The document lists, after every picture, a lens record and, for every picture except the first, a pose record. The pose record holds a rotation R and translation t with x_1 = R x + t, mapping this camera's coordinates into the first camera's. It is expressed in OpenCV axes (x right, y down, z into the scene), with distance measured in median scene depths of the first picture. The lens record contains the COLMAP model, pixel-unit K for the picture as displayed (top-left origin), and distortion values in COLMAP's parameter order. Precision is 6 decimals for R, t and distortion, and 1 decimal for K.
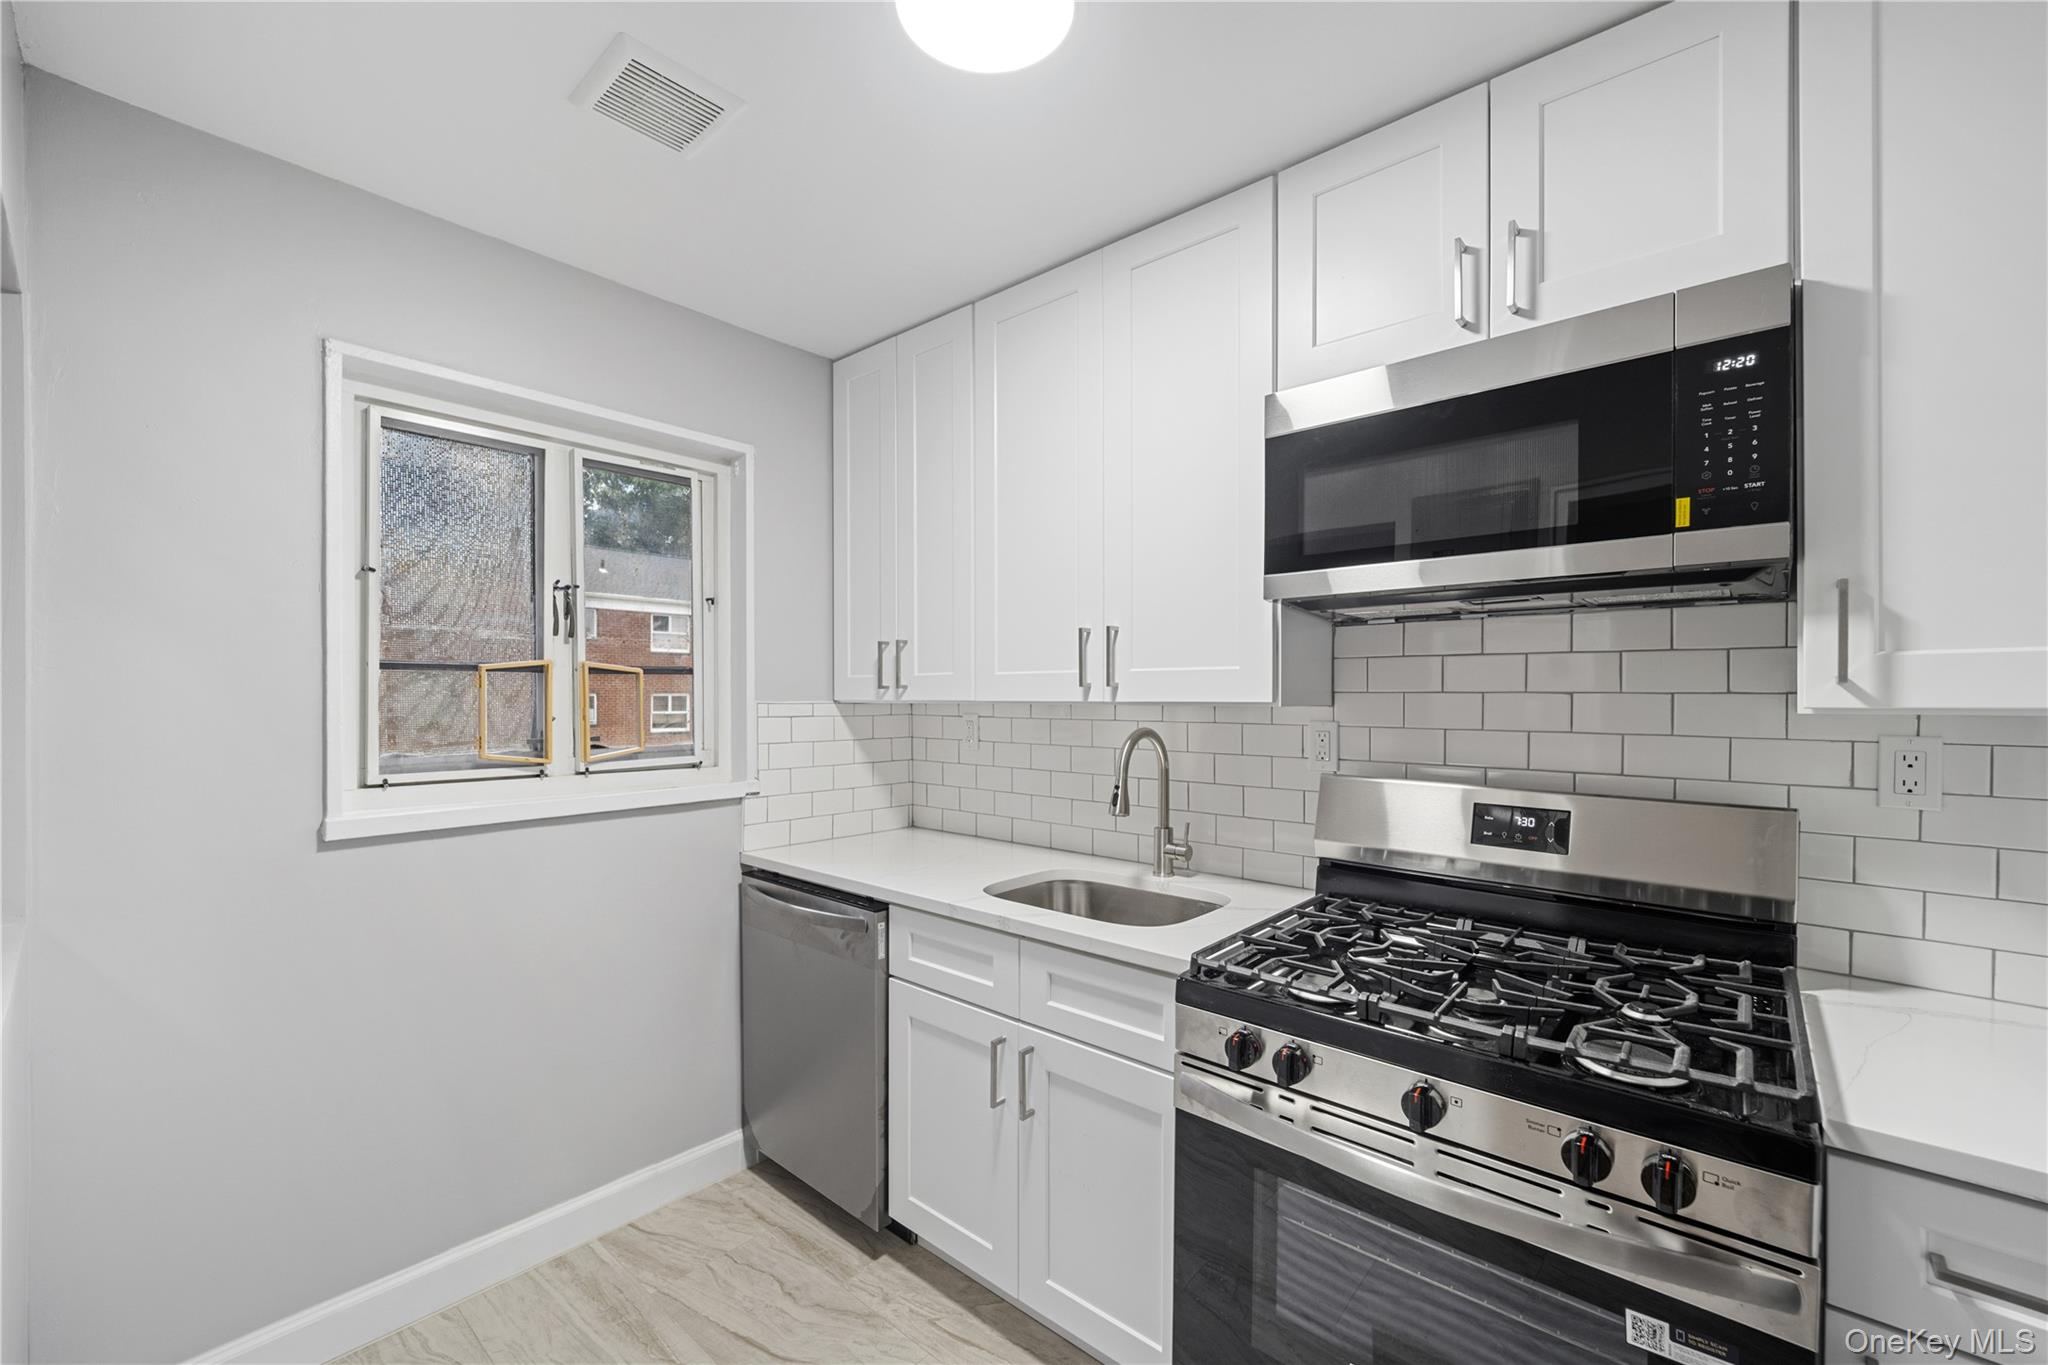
lens RADIAL K [[836.4, 0, 1031.3], [0, 836.4, 689.0], [0, 0, 1]] dist [-0.003884, -0.001217]
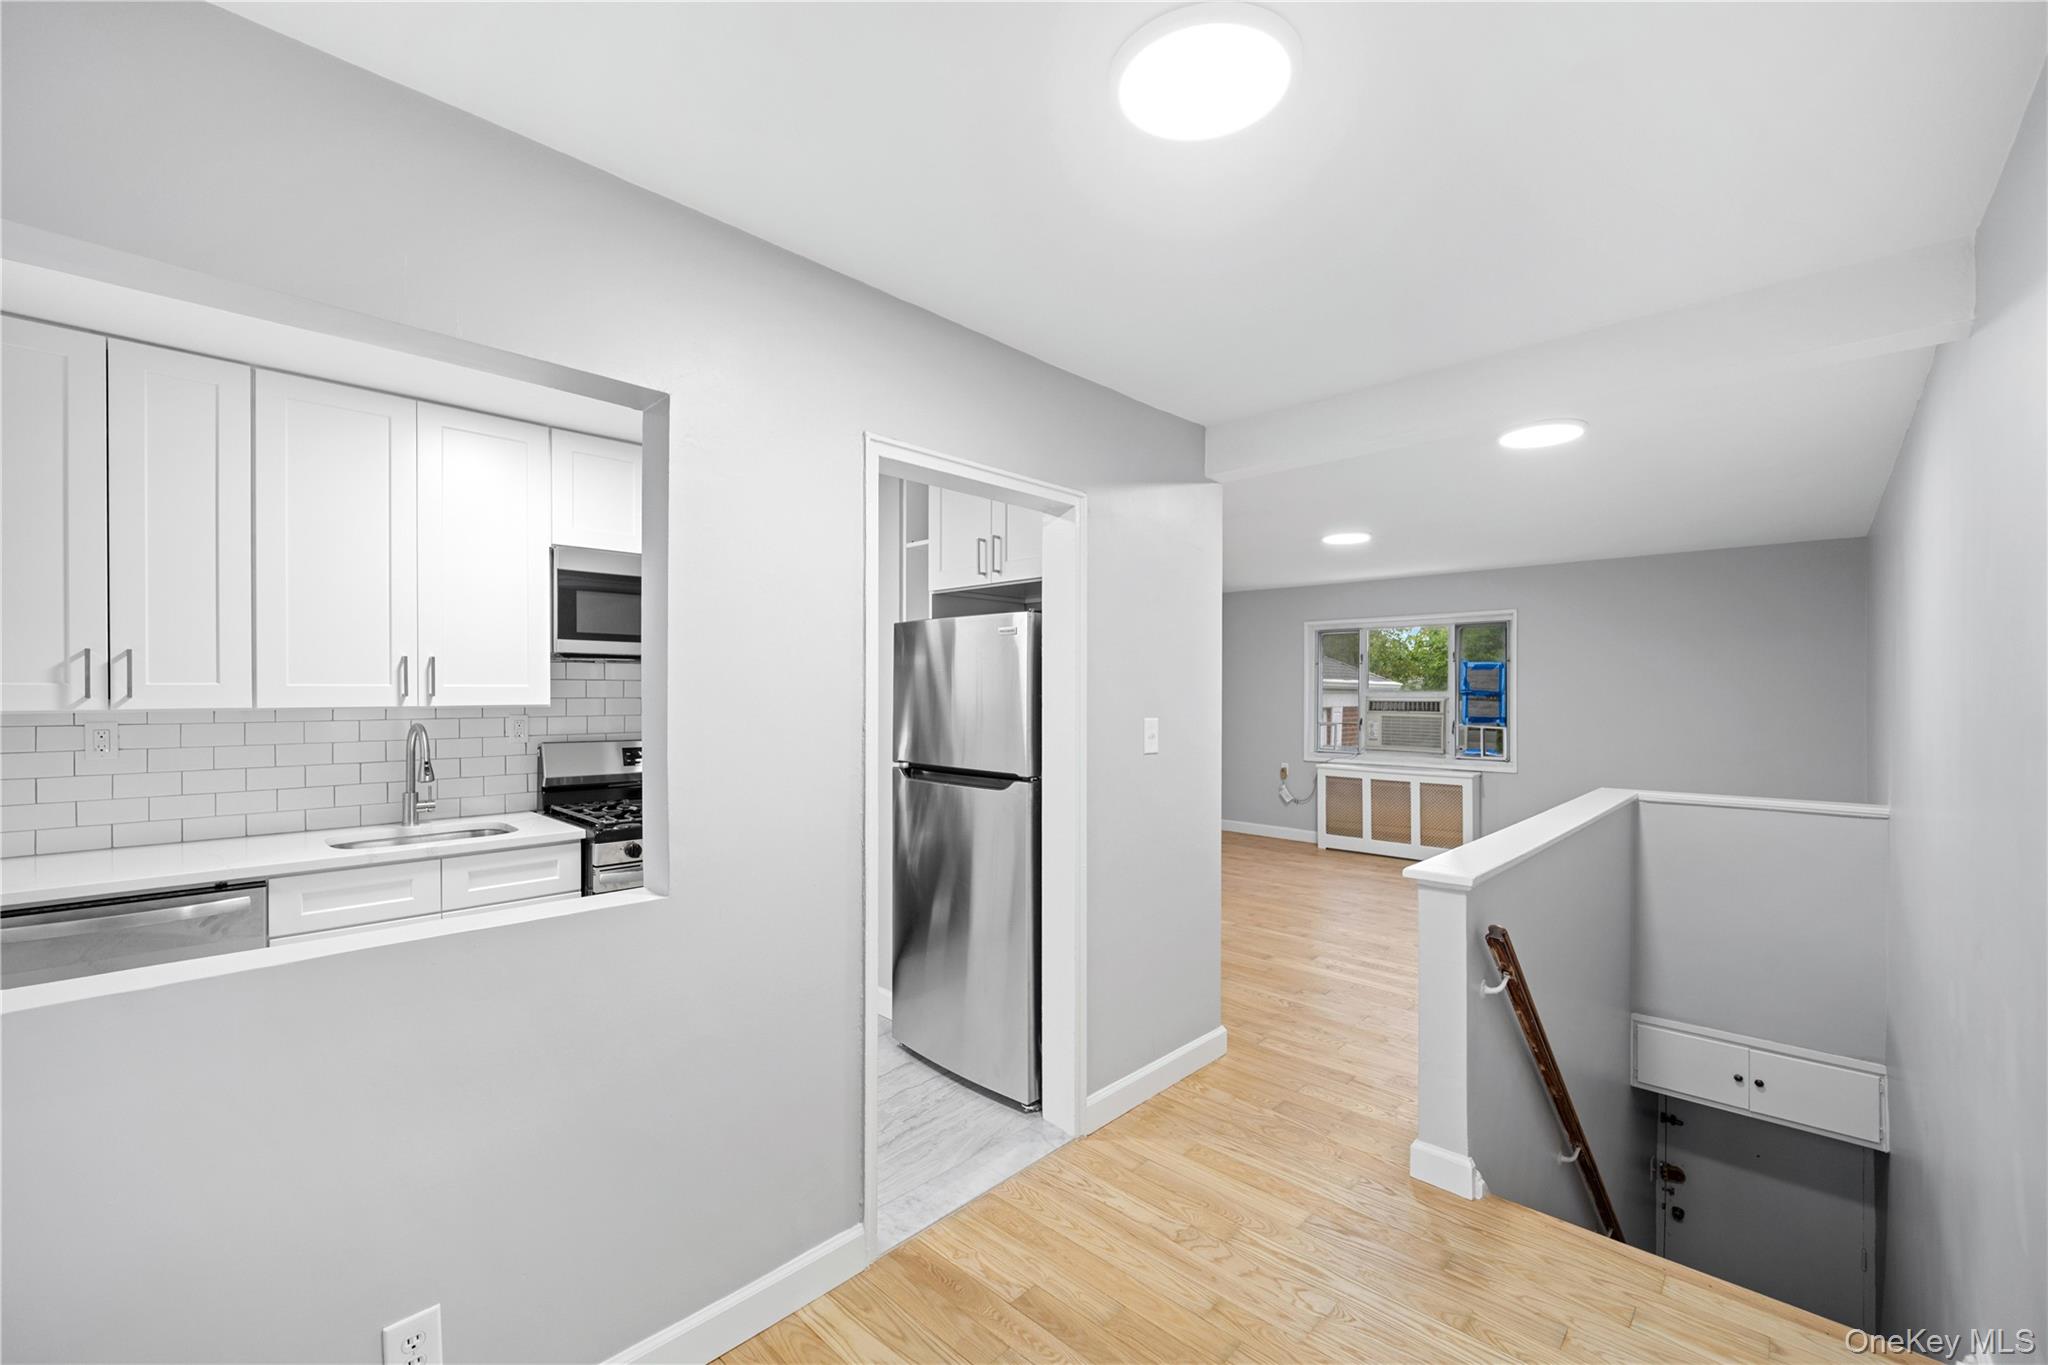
lens RADIAL K [[836.4, 0, 1029.0], [0, 836.4, 691.5], [0, 0, 1]] dist [-0.003884, -0.001217]
pose [[0.038362, 0.002575, 0.999261, -1.730604], [-0.005525, 0.999982, -0.002365, -0.015559], [-0.999249, -0.005431, 0.038376, -0.168066]]
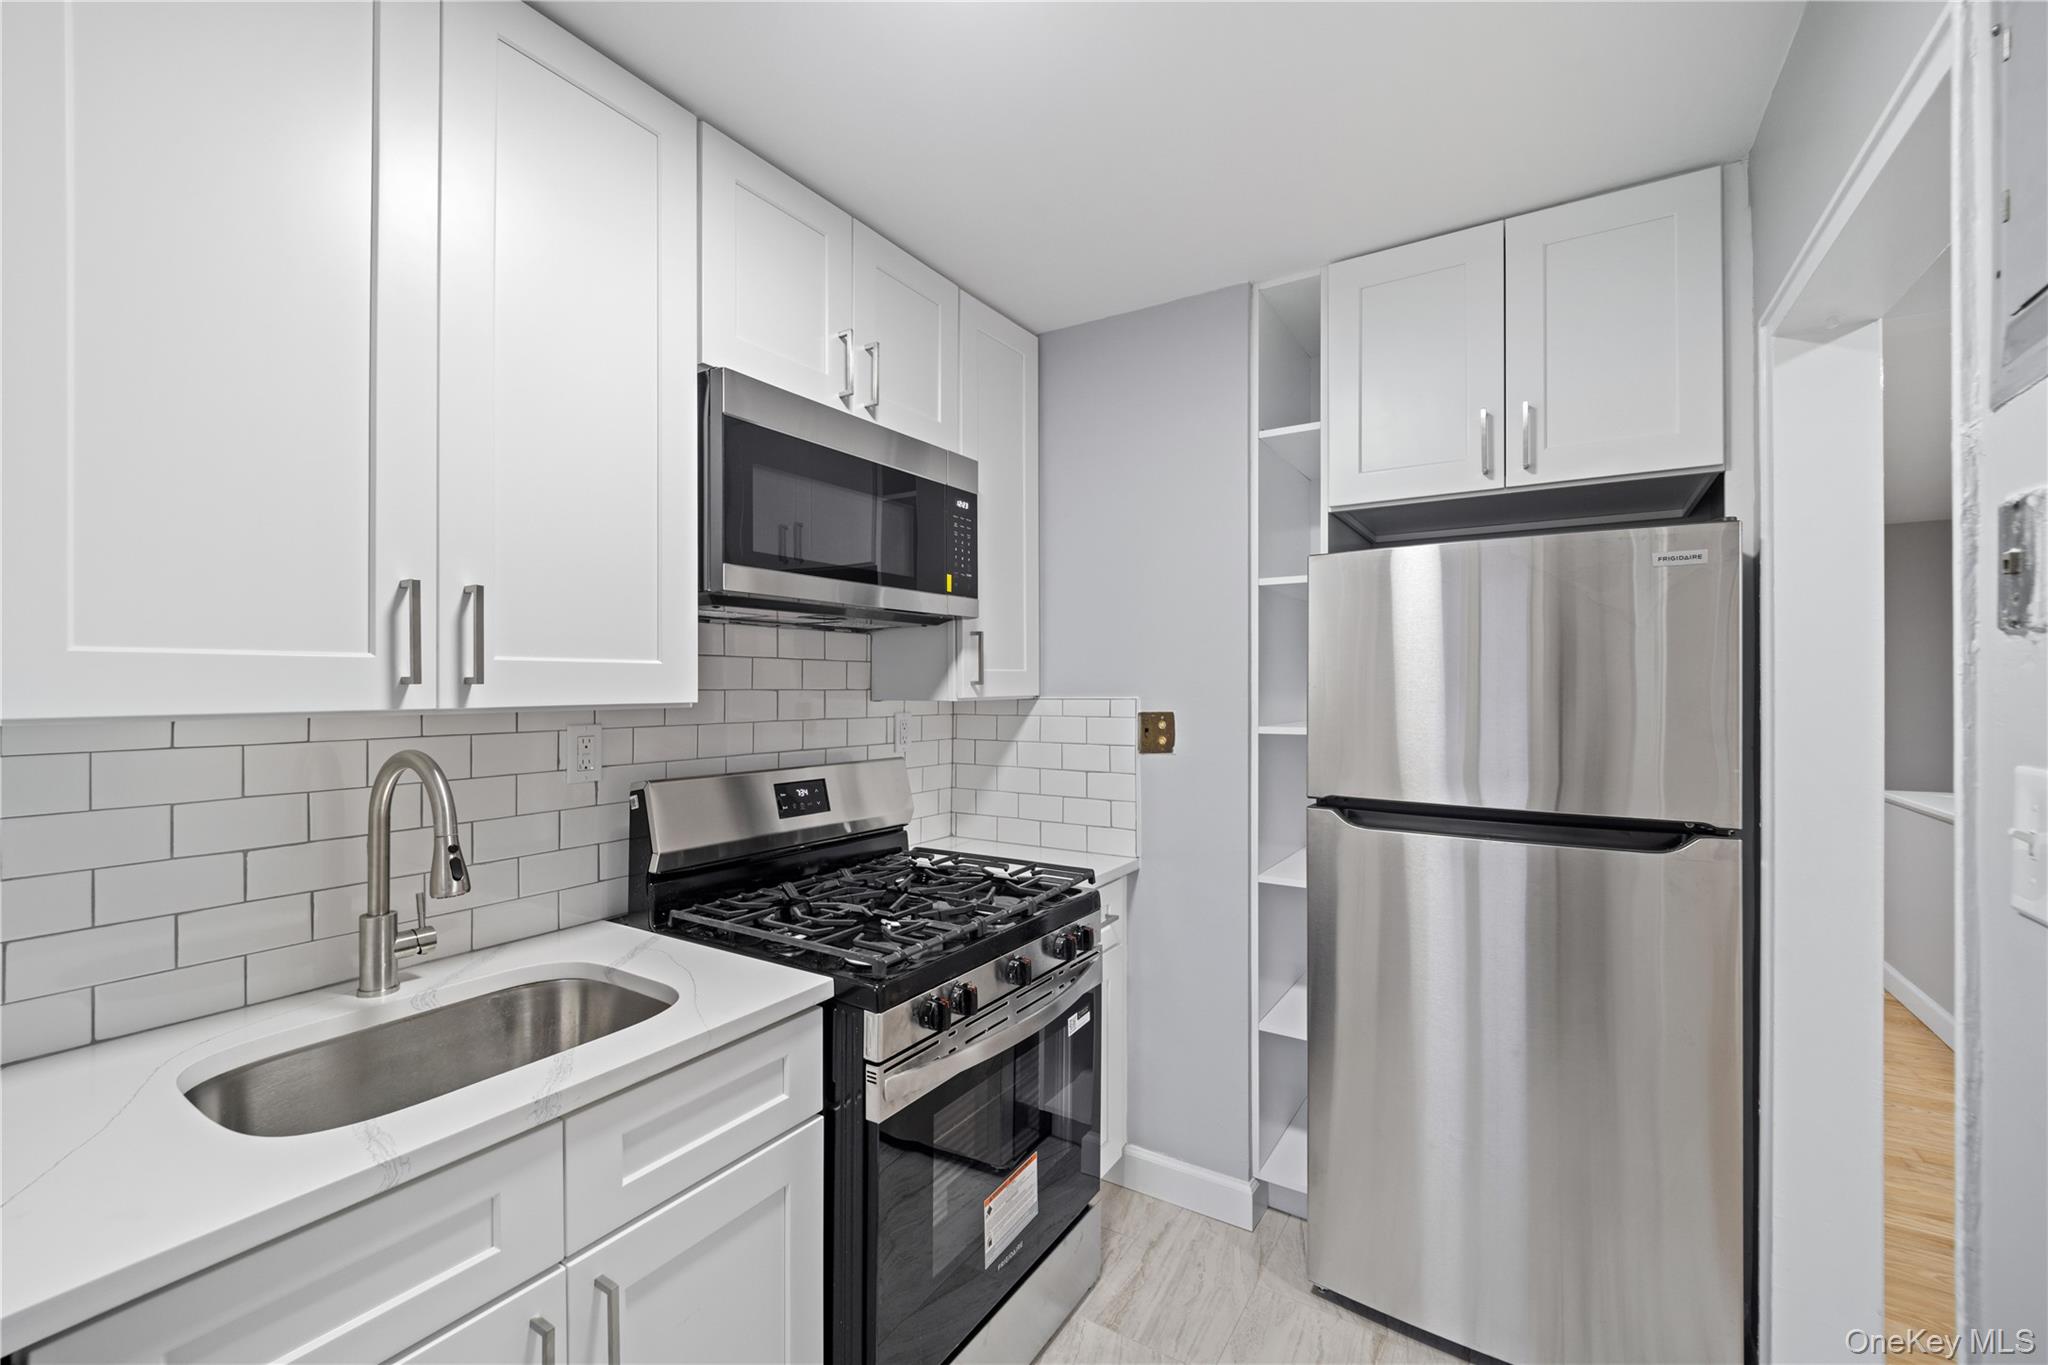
lens RADIAL K [[836.4, 0, 1031.5], [0, 836.4, 683.3], [0, 0, 1]] dist [-0.003884, -0.001217]
pose [[-0.169103, 0.009096, 0.985556, -0.722694], [0.000200, 0.999958, -0.009195, 0.005271], [-0.985598, -0.001358, -0.169098, 0.889347]]
